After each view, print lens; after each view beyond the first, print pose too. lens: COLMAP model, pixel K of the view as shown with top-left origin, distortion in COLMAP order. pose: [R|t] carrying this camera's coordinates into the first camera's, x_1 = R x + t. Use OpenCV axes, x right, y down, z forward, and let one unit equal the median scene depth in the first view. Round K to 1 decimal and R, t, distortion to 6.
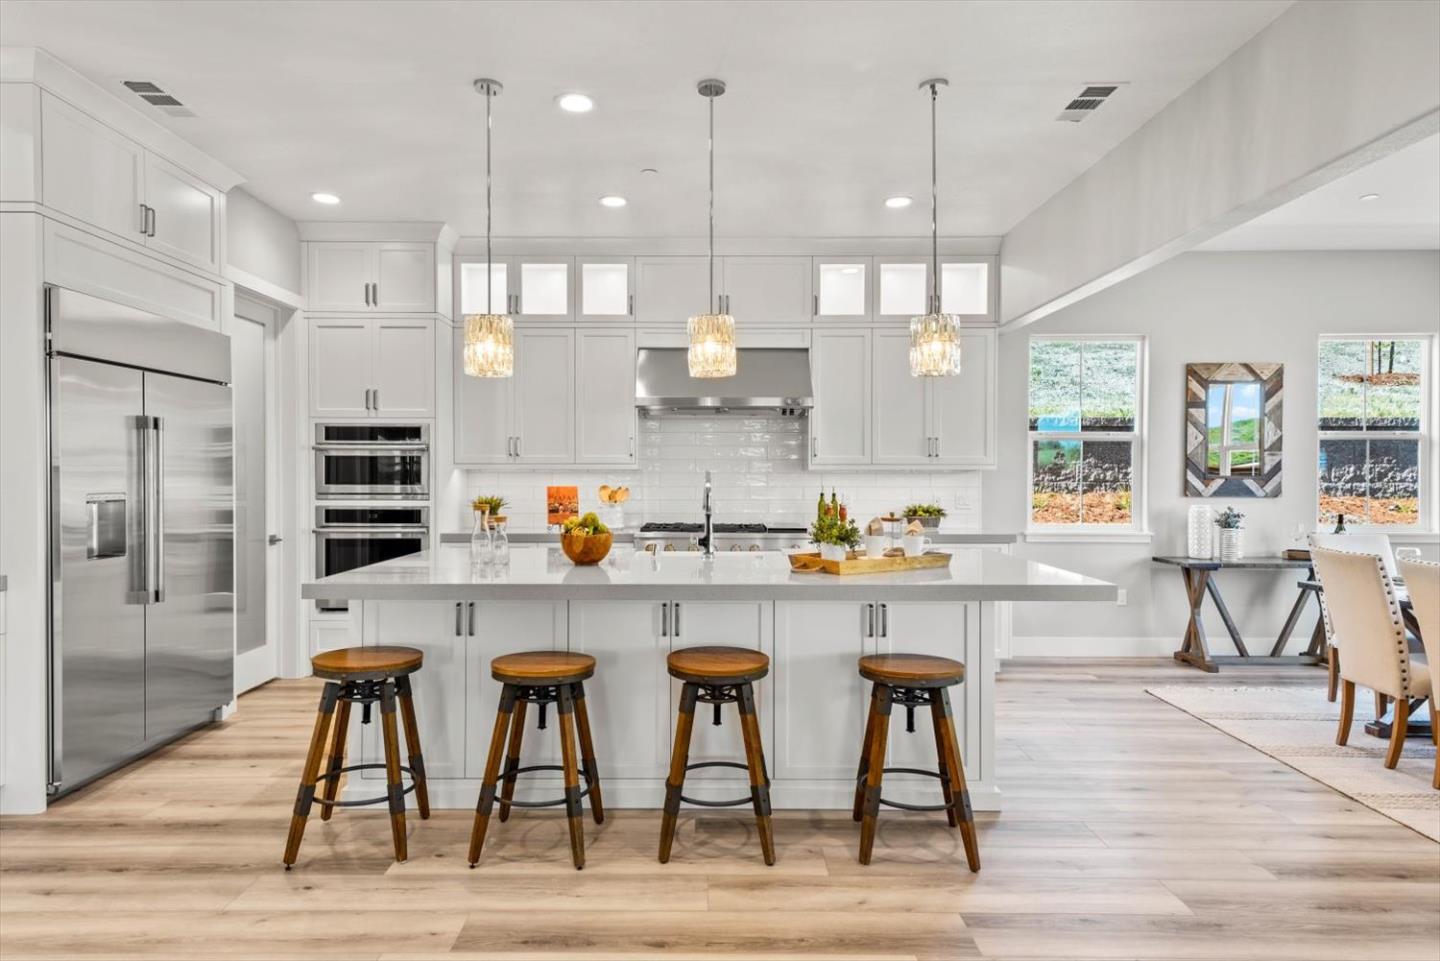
lens RADIAL K [[822.0, 0, 687.4], [0, 822.0, 486.0], [0, 0, 1]] dist [0.016110, -0.003724]
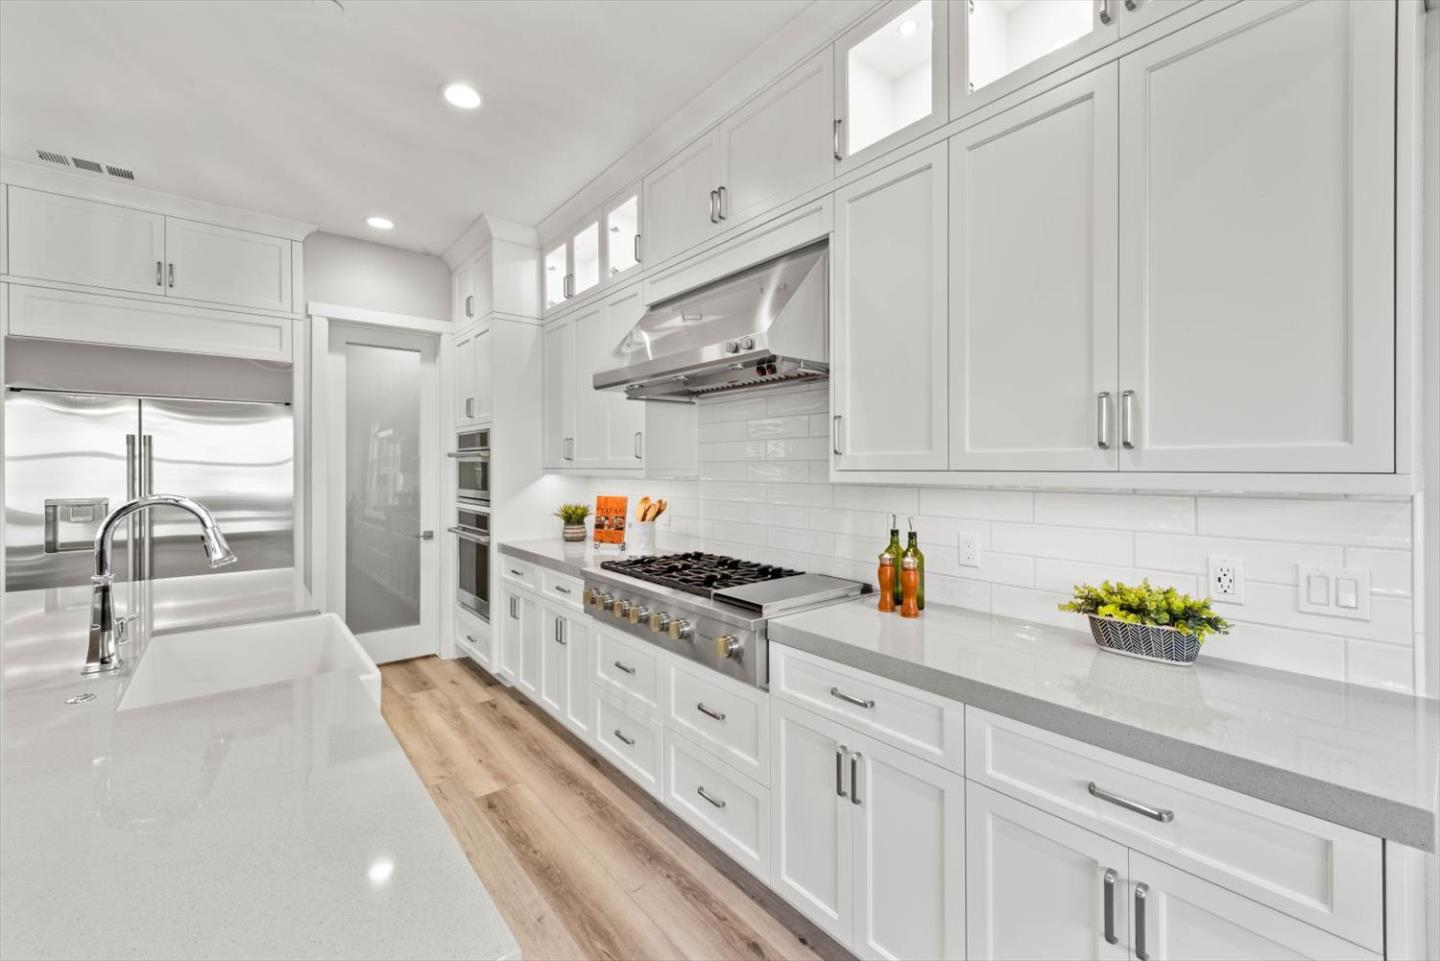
lens RADIAL K [[578.9, 0, 721.8], [0, 578.9, 468.3], [0, 0, 1]] dist [0.001096, -0.001127]
pose [[0.659631, -0.000115, -0.751590, 0.372261], [-0.009770, 0.999914, -0.008727, -0.024616], [0.751526, 0.013100, 0.659573, 0.740811]]
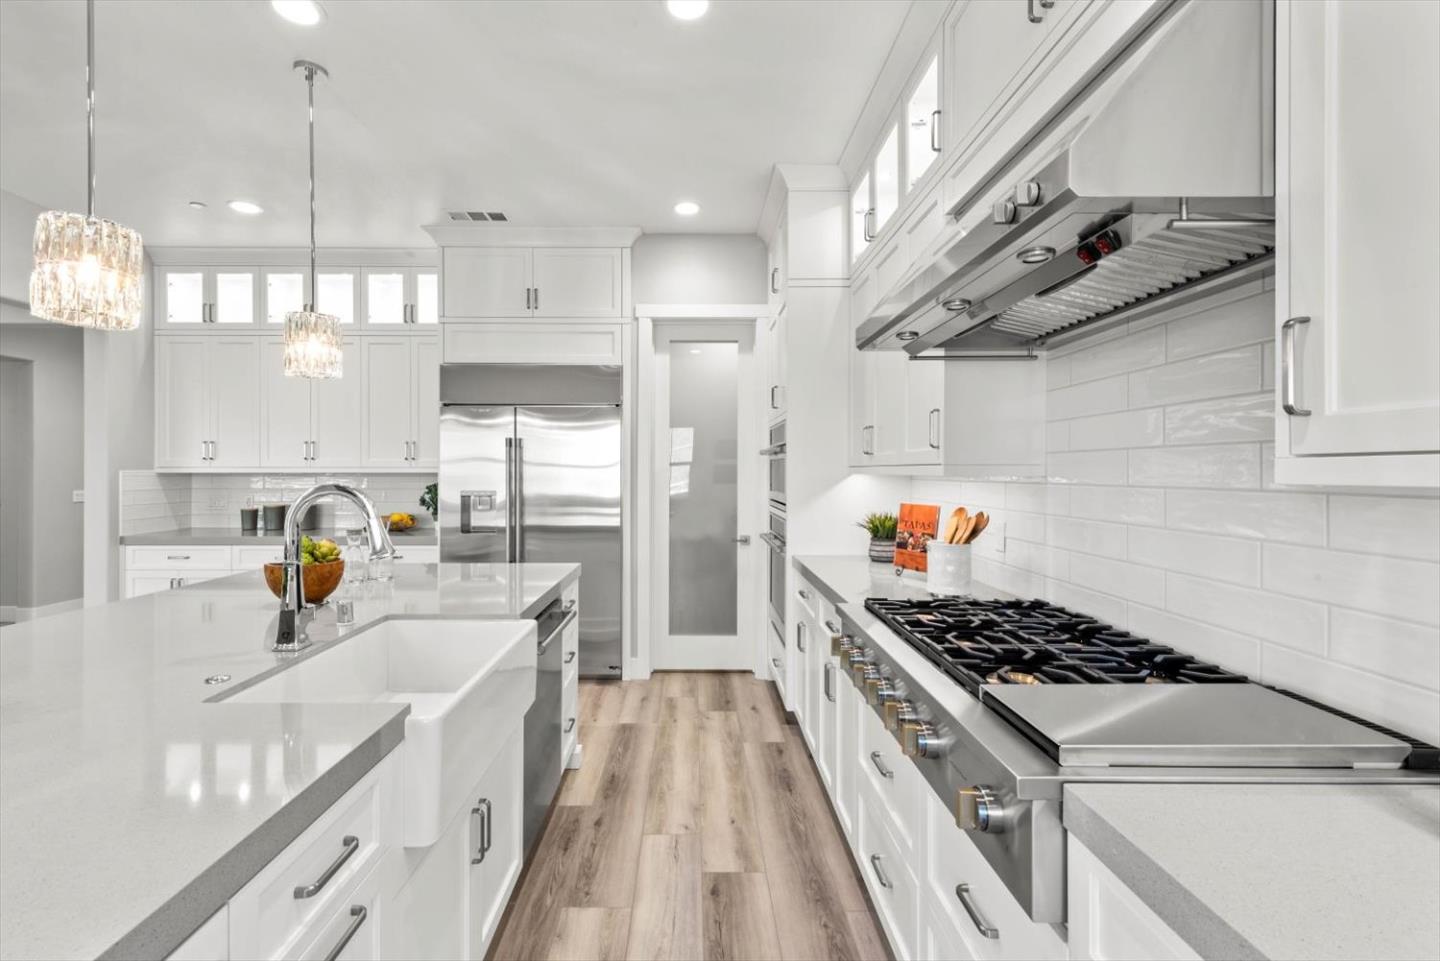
lens RADIAL K [[632.5, 0, 692.4], [0, 632.5, 473.8], [0, 0, 1]] dist [0.010299, -0.003067]
pose [[0.027972, 0.003274, -0.999603, 0.305618], [-0.015971, 0.999868, 0.002828, -0.020891], [0.999481, 0.015885, 0.028021, 0.873095]]
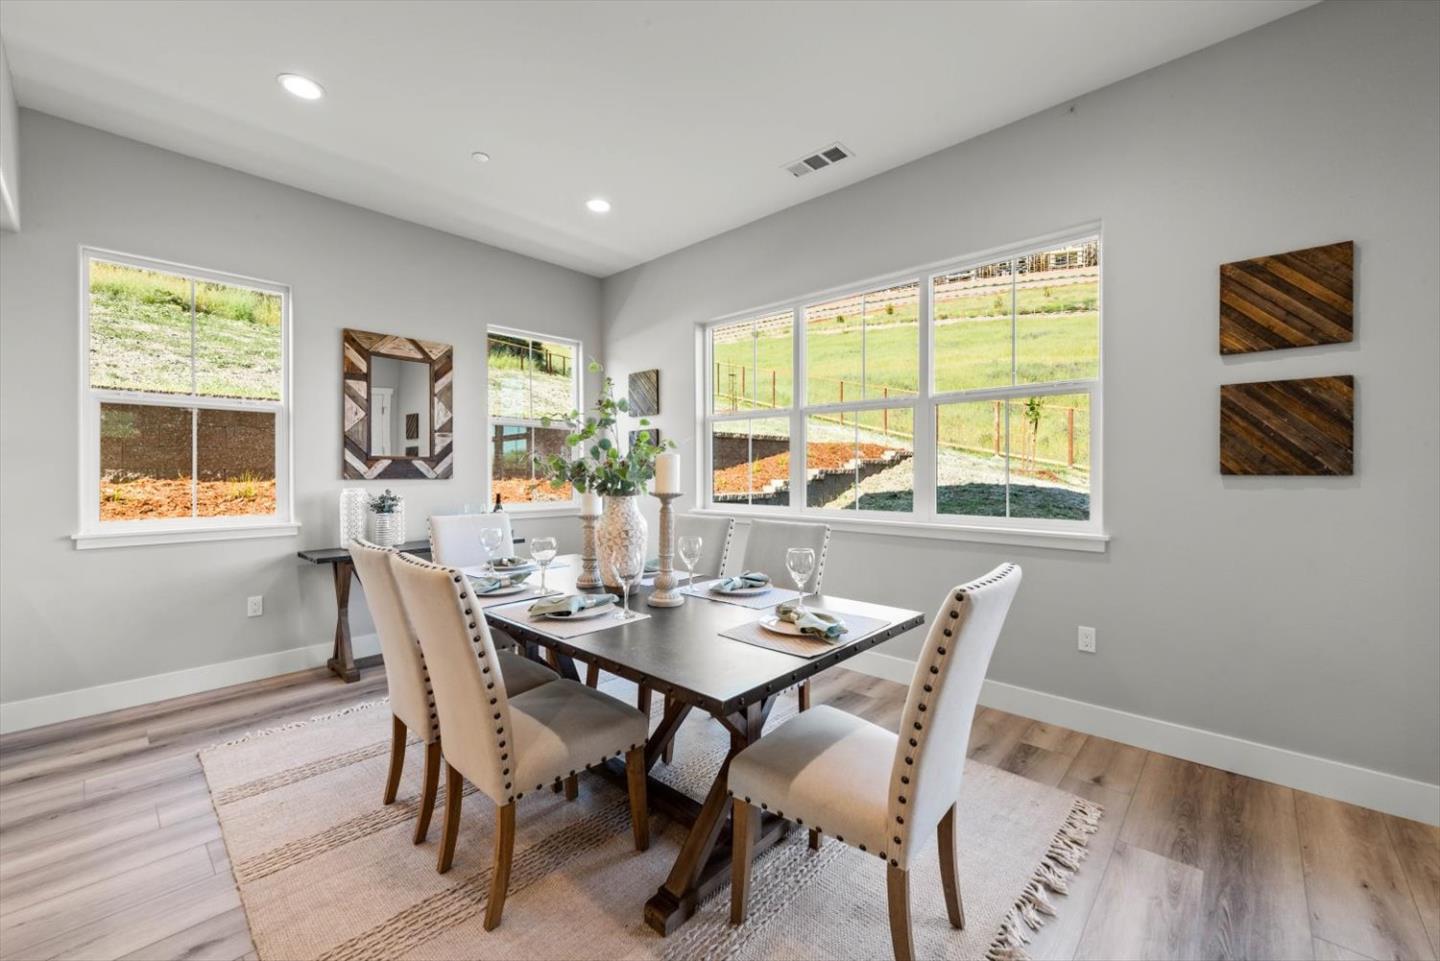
lens RADIAL K [[578.9, 0, 739.5], [0, 578.9, 475.1], [0, 0, 1]] dist [0.001096, -0.001127]
pose [[0.643752, -0.007046, 0.765202, 0.426688], [0.013424, 0.999908, -0.002086, 0.016332], [-0.765117, 0.011615, 0.643787, 0.296855]]
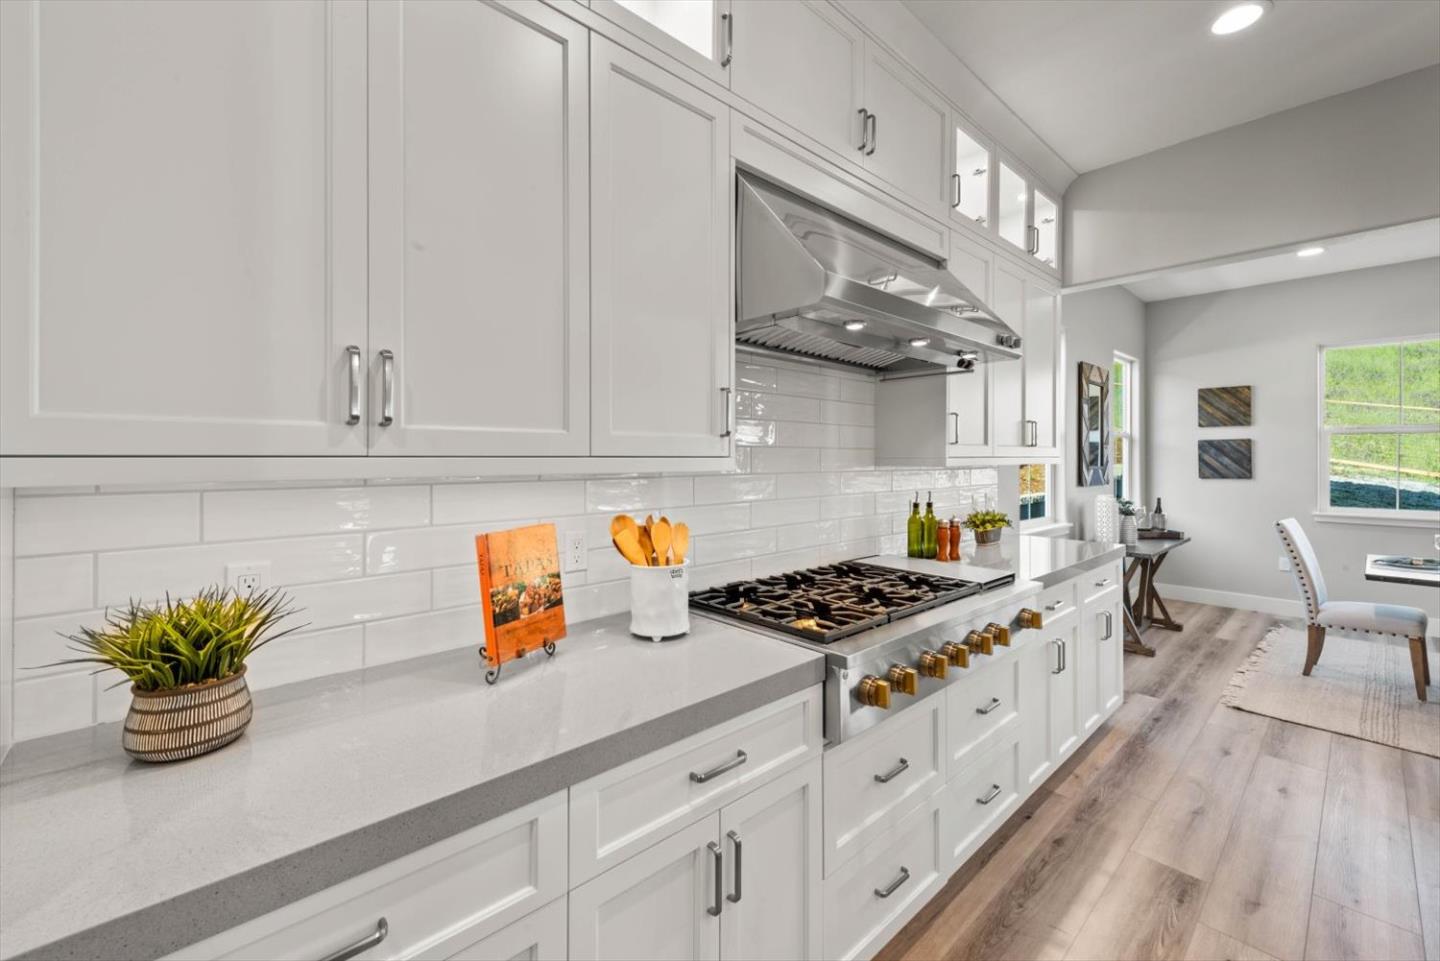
lens RADIAL K [[563.9, 0, 719.9], [0, 563.9, 461.6], [0, 0, 1]] dist [0.004849, -0.000756]
pose [[0.733395, -0.007121, 0.679765, -0.256792], [0.013617, 0.999898, -0.004217, -0.024158], [-0.679666, 0.012349, 0.733418, 0.835103]]
